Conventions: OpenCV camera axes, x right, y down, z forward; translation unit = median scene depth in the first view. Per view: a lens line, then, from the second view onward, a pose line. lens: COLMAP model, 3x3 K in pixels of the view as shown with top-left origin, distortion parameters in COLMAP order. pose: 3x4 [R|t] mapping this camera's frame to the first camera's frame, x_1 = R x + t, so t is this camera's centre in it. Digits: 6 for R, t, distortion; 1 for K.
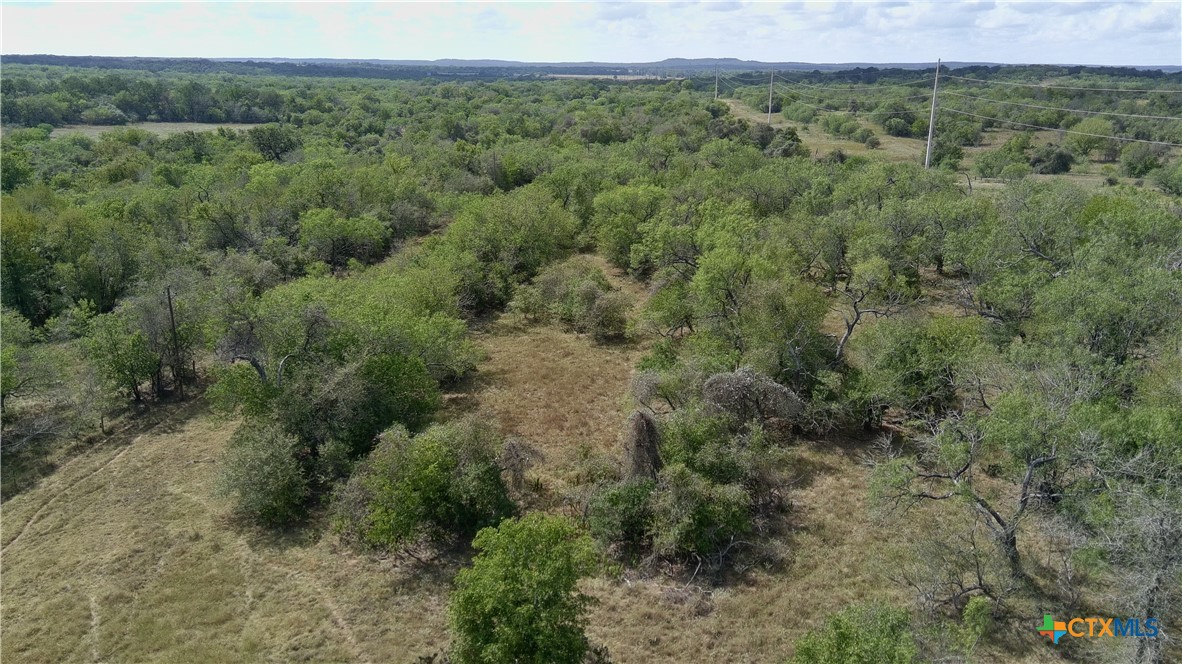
lens RADIAL K [[988.2, 0, 594.4], [0, 988.2, 323.9], [0, 0, 1]] dist [0.112664, -0.188721]
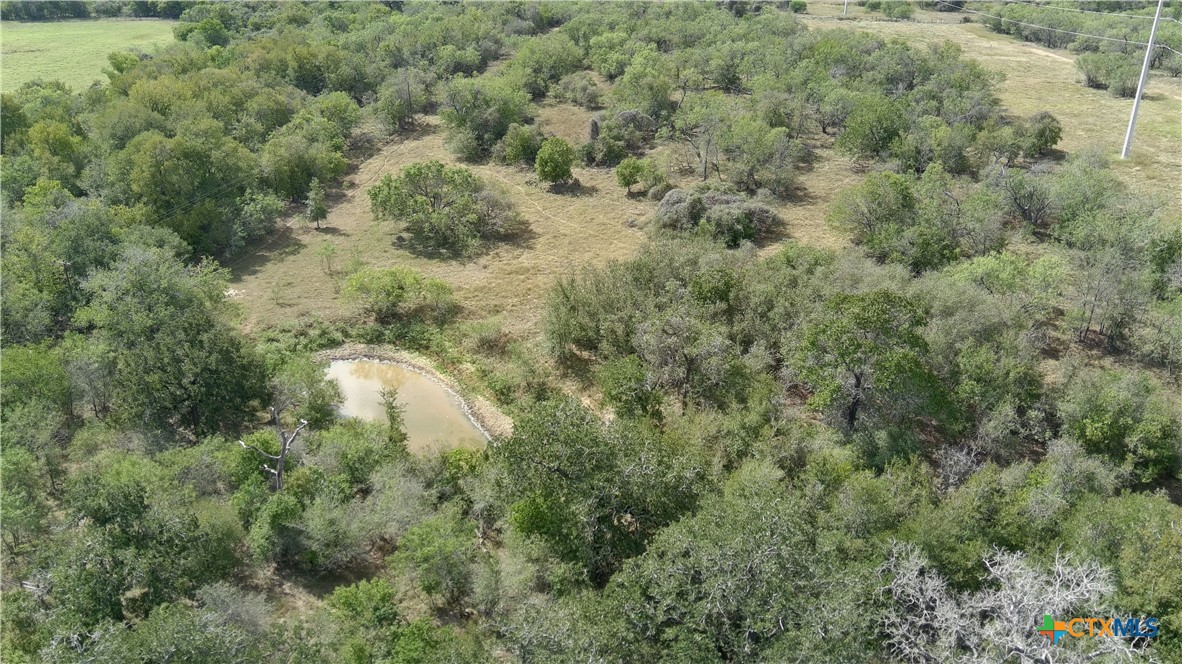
lens RADIAL K [[988.2, 0, 594.5], [0, 988.2, 335.7], [0, 0, 1]] dist [0.112664, -0.188721]
pose [[0.999507, 0.007303, -0.030542, 0.083079], [-0.001781, 0.984202, 0.177042, 0.113032], [0.031352, -0.176900, 0.983729, -1.185384]]
